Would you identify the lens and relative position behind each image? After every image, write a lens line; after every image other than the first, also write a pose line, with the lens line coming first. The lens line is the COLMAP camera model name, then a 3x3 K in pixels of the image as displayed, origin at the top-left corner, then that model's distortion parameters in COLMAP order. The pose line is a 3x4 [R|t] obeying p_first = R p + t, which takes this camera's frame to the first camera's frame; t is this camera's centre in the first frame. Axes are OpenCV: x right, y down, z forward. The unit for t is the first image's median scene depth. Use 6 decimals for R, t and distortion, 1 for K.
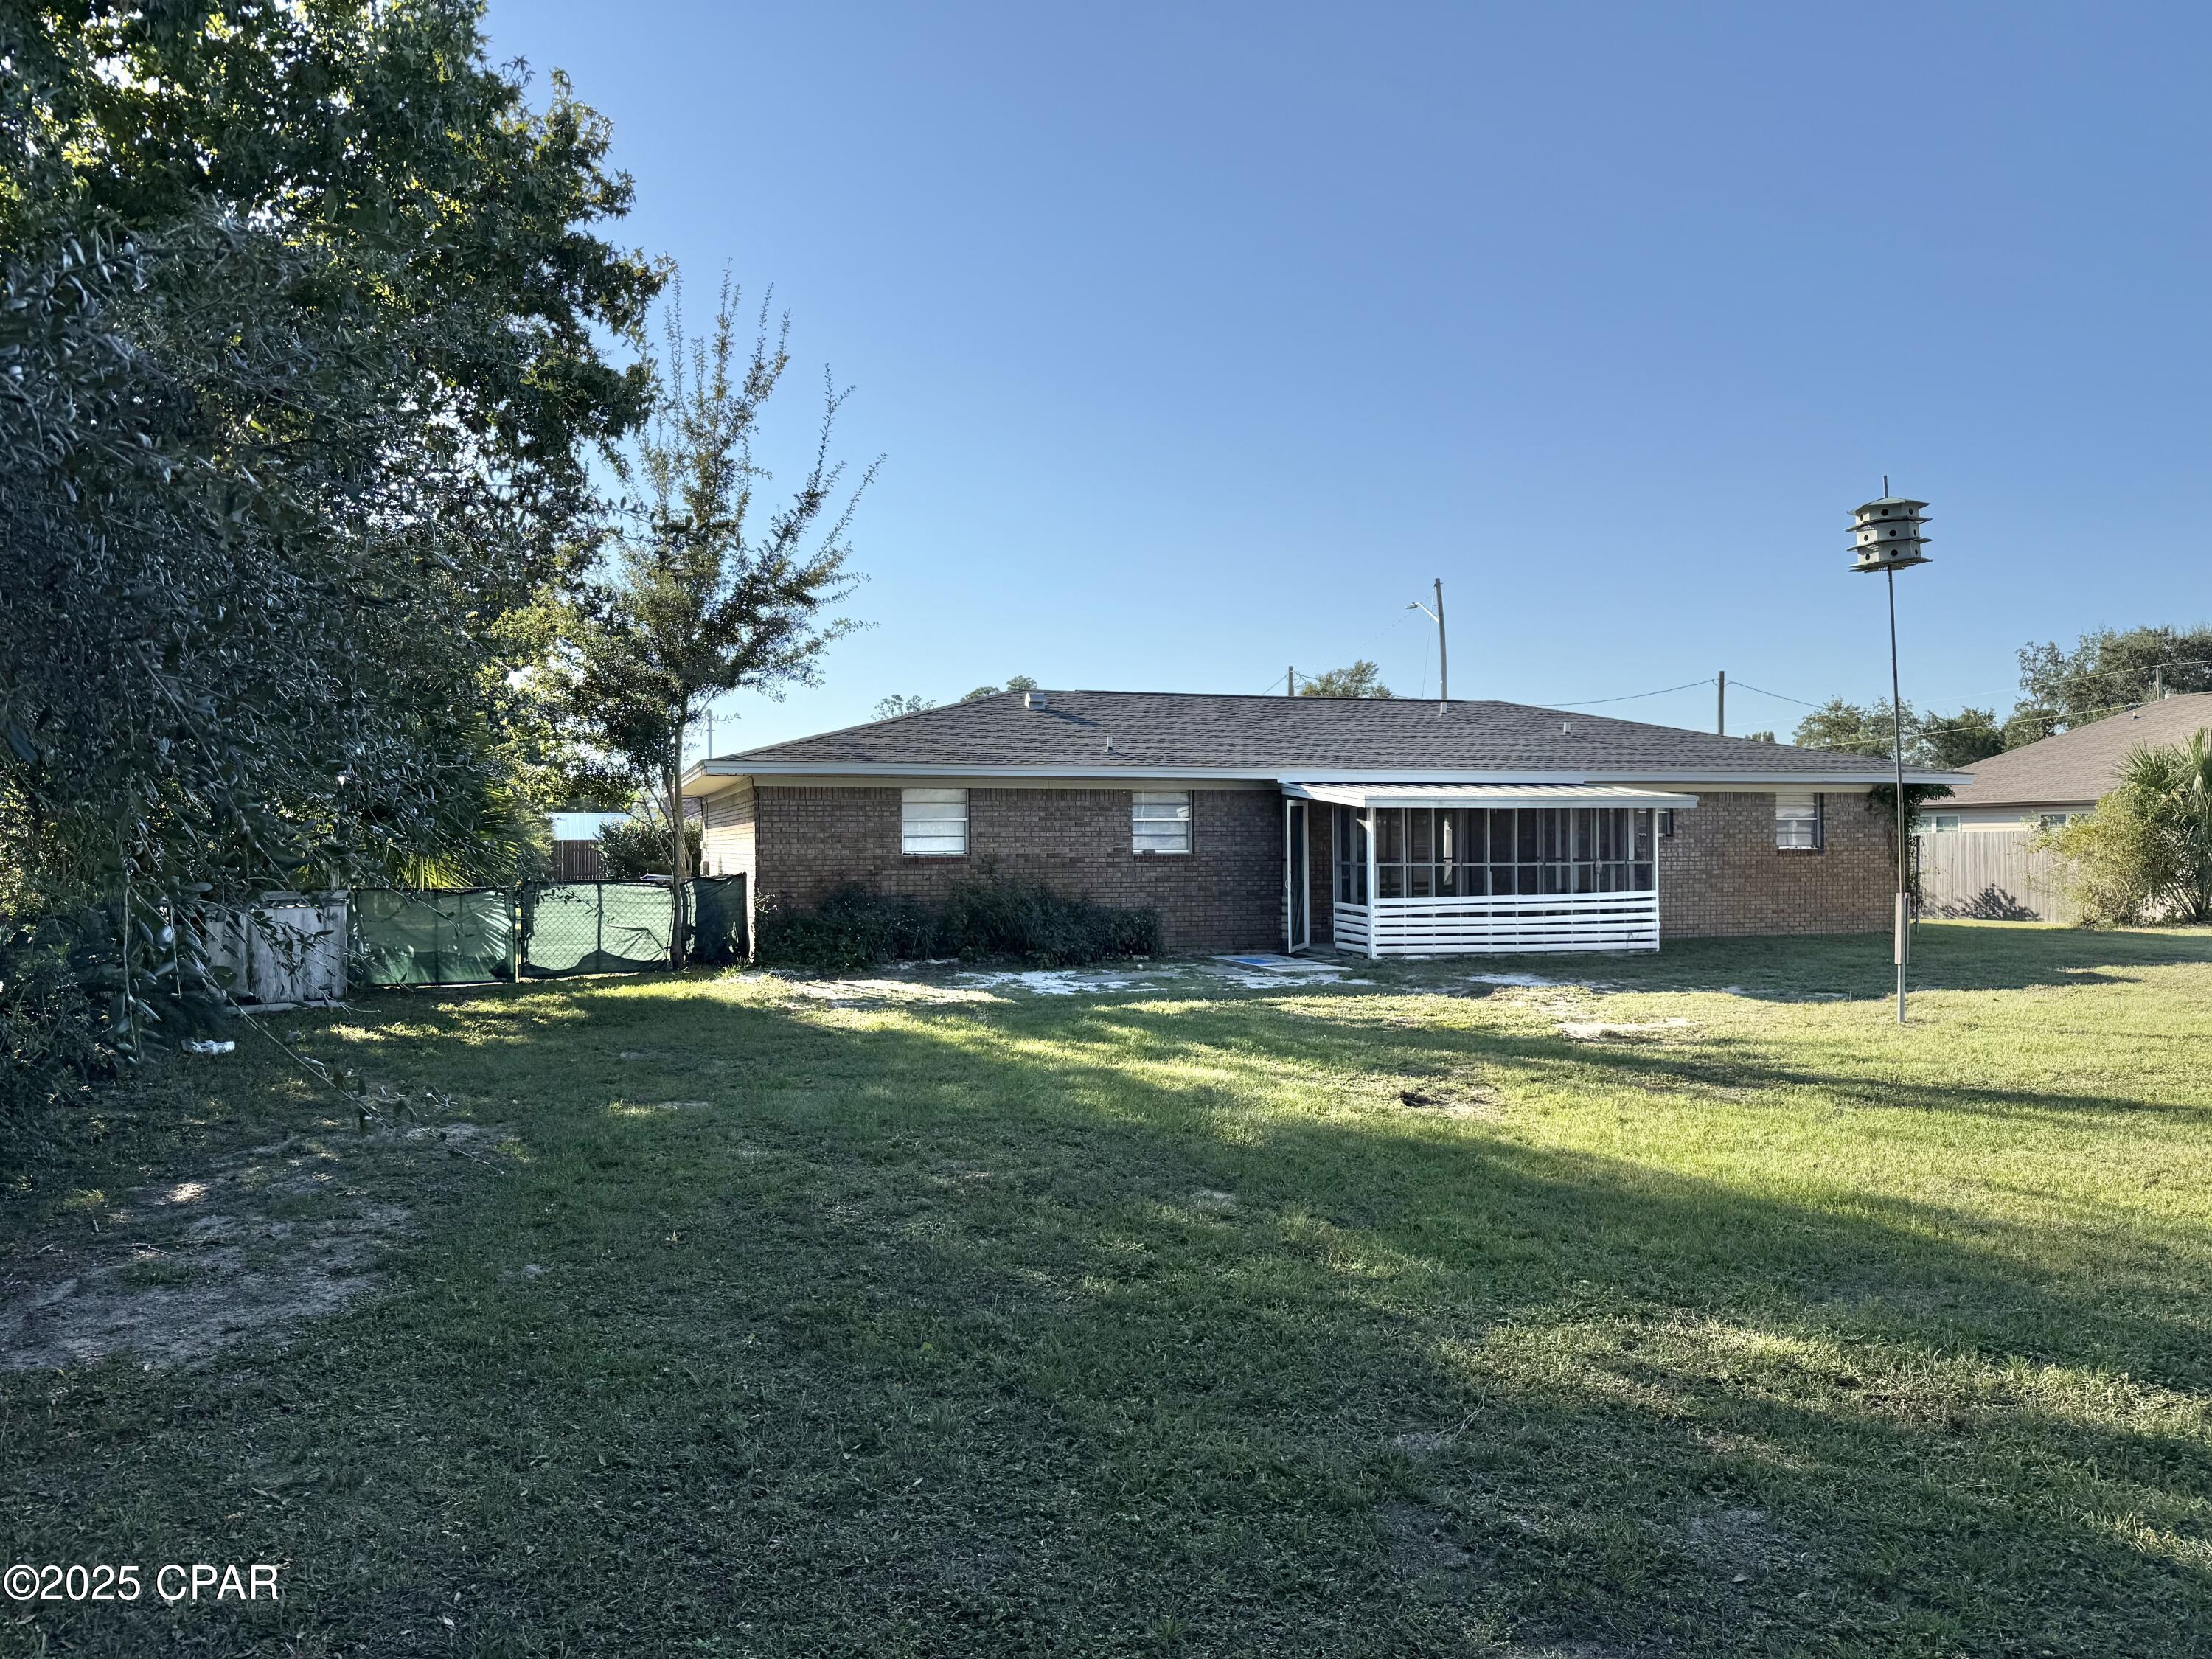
lens RADIAL K [[1558.4, 0, 1119.1], [0, 1558.4, 831.2], [0, 0, 1]] dist [0.043543, -0.052616]
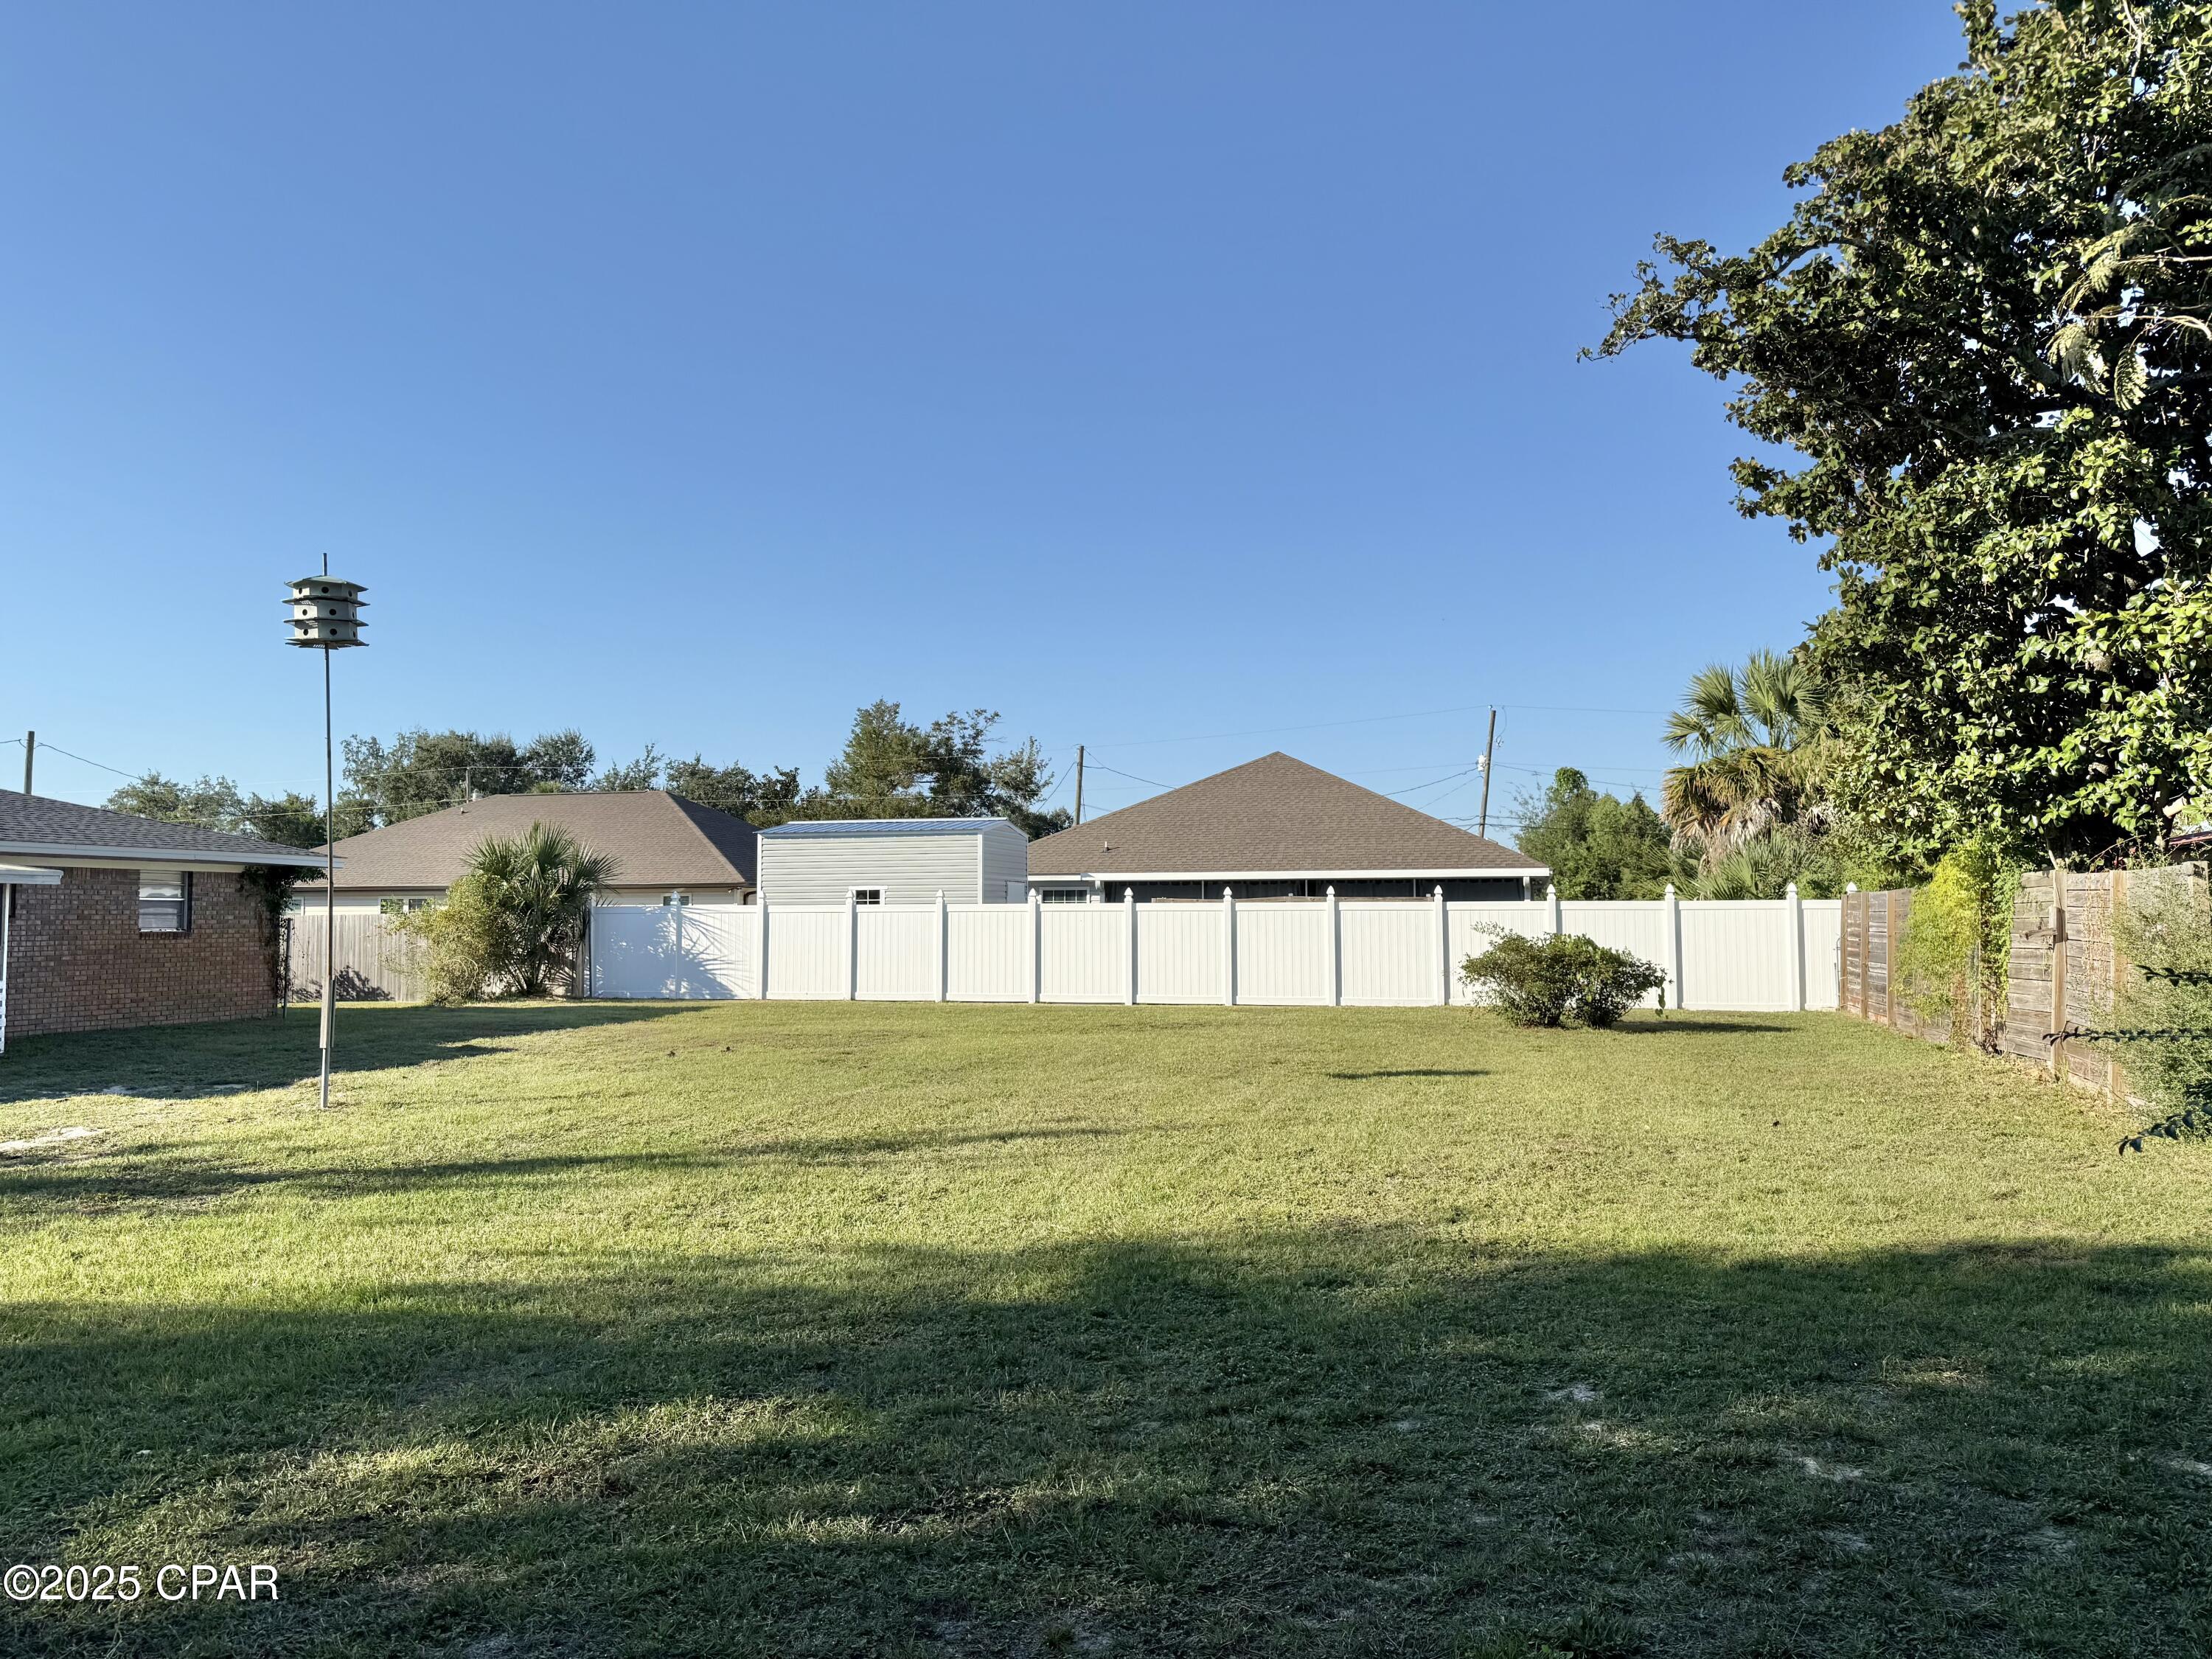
lens RADIAL K [[1558.4, 0, 1099.1], [0, 1558.4, 842.3], [0, 0, 1]] dist [0.043543, -0.052616]
pose [[0.558140, 0.045925, 0.828475, -0.036045], [-0.007687, 0.998710, -0.050184, 0.001084], [-0.829711, 0.021641, 0.557773, 0.032726]]
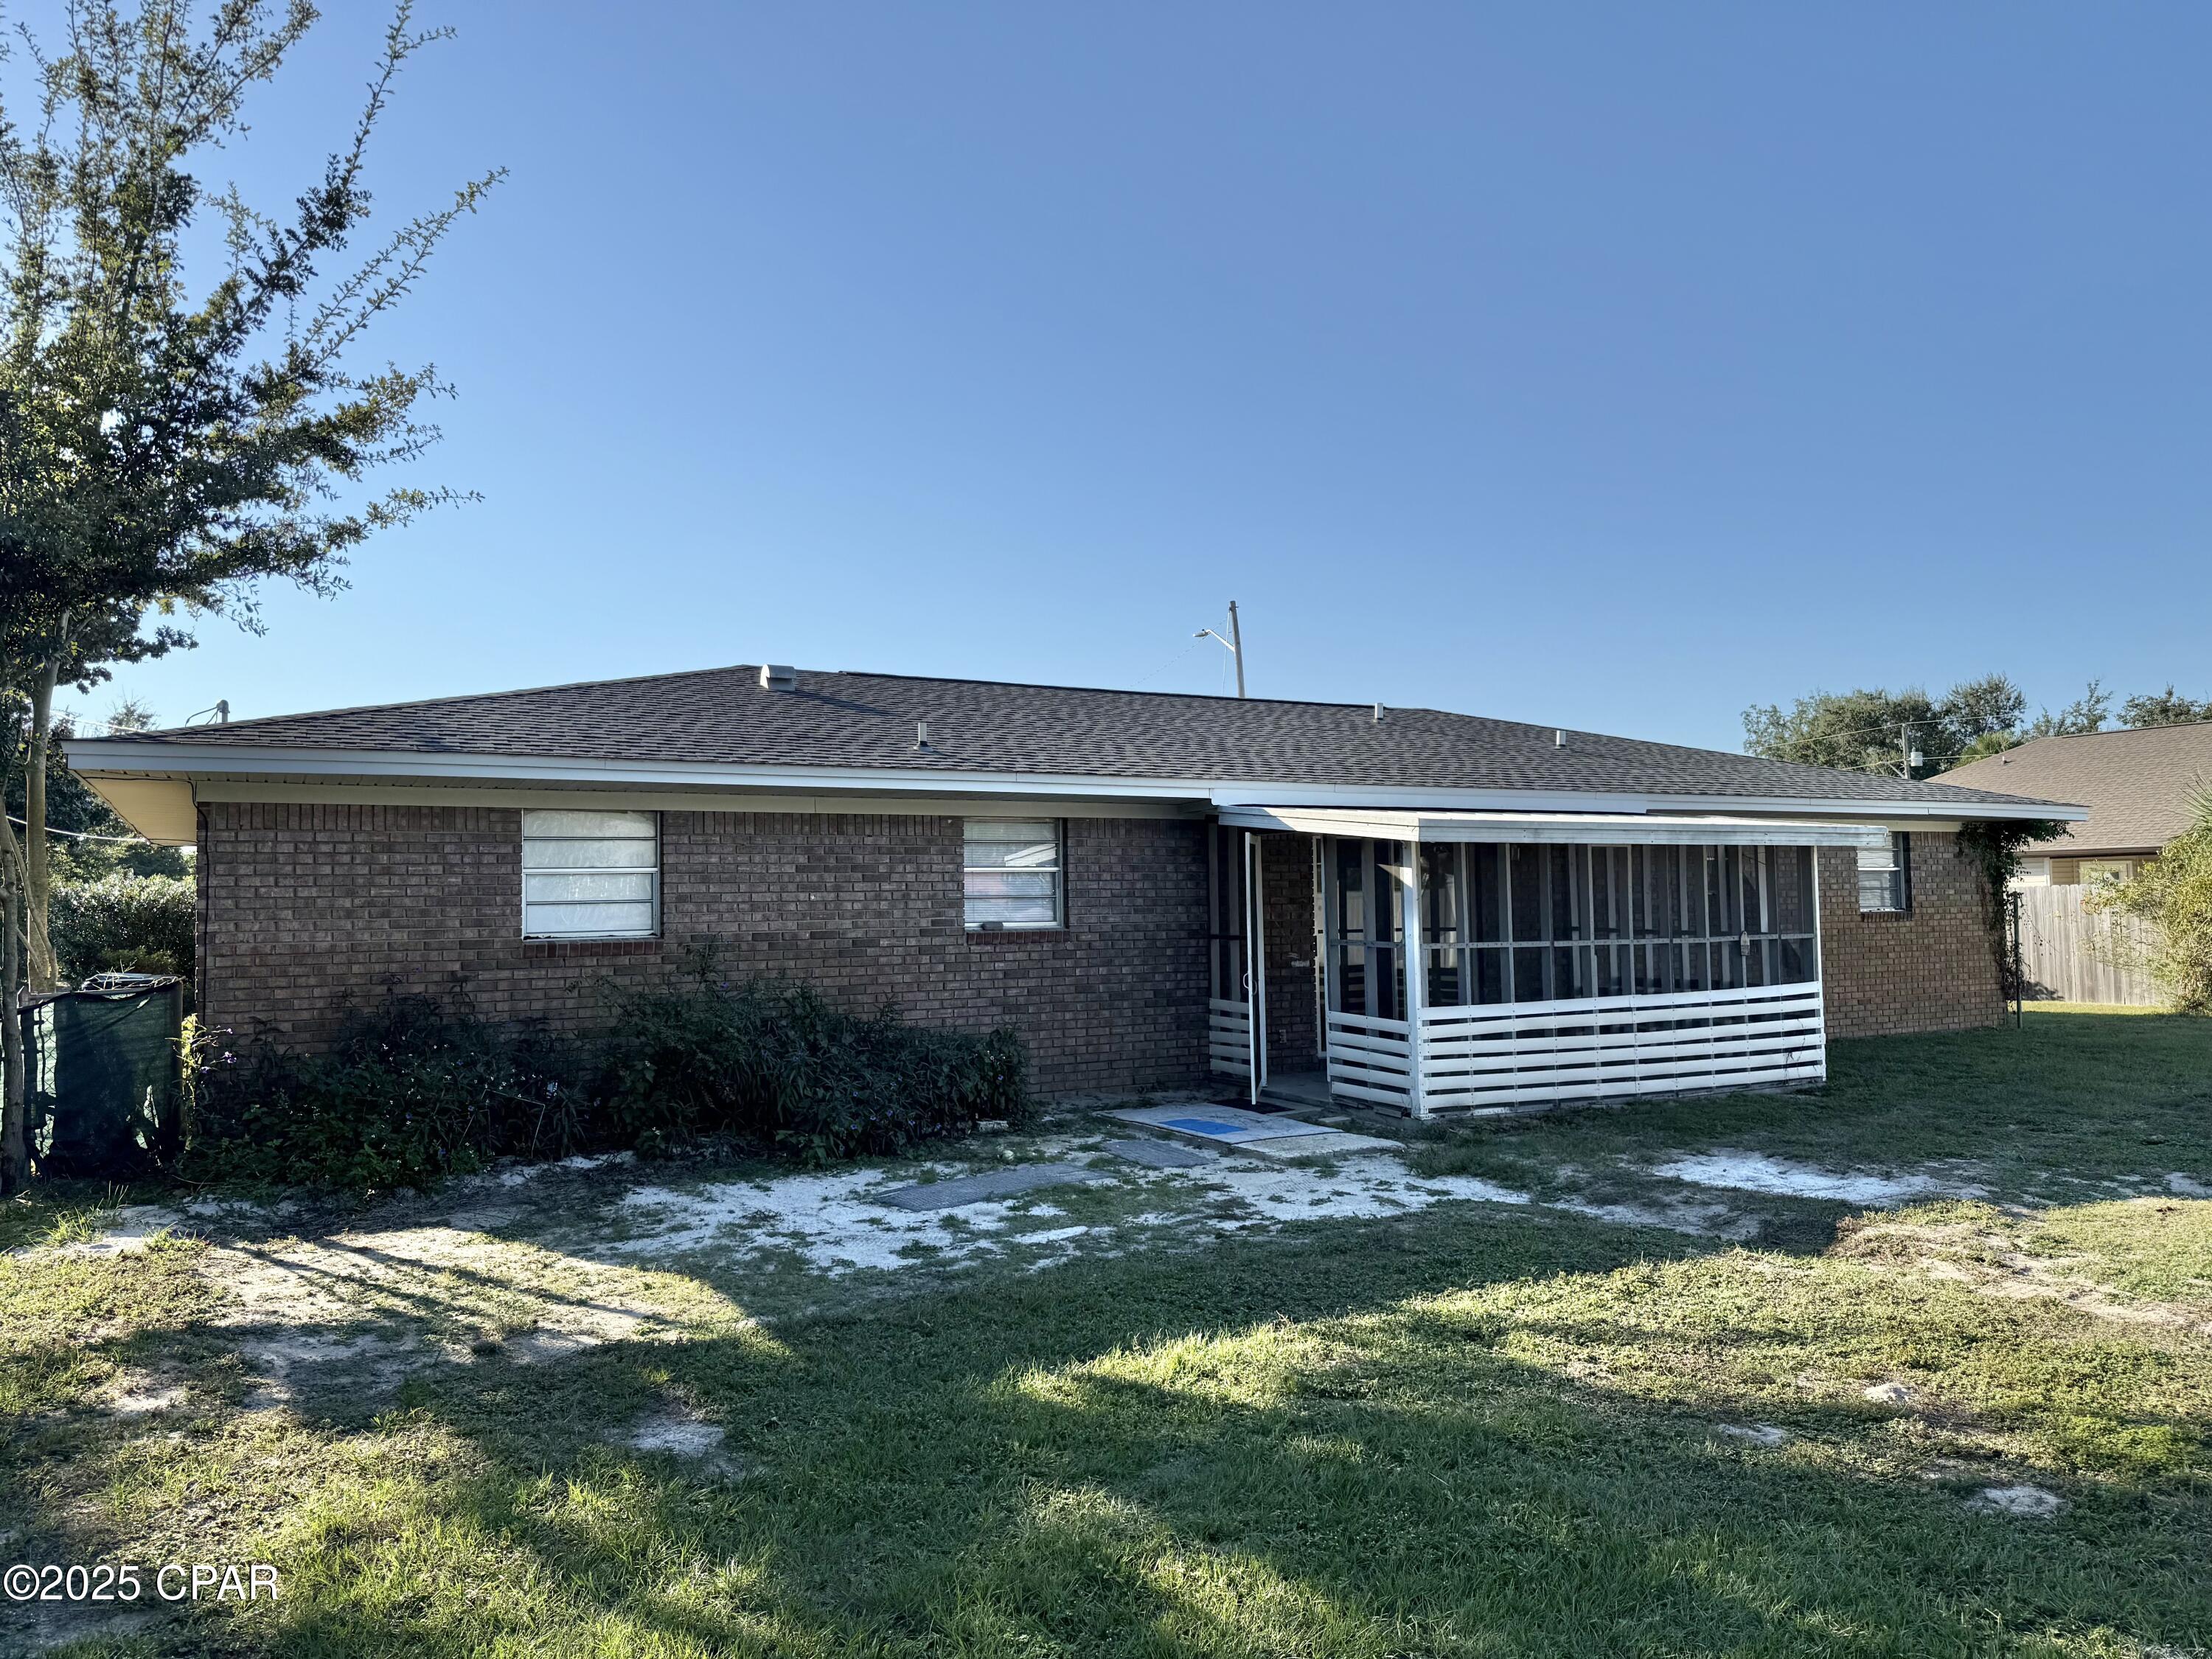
lens RADIAL K [[1558.4, 0, 1121.4], [0, 1558.4, 826.6], [0, 0, 1]] dist [0.043543, -0.052616]
pose [[0.982929, 0.000891, 0.183985, -0.041889], [0.007458, 0.998974, -0.044680, 0.002781], [-0.183835, 0.045289, 0.981913, 0.468666]]
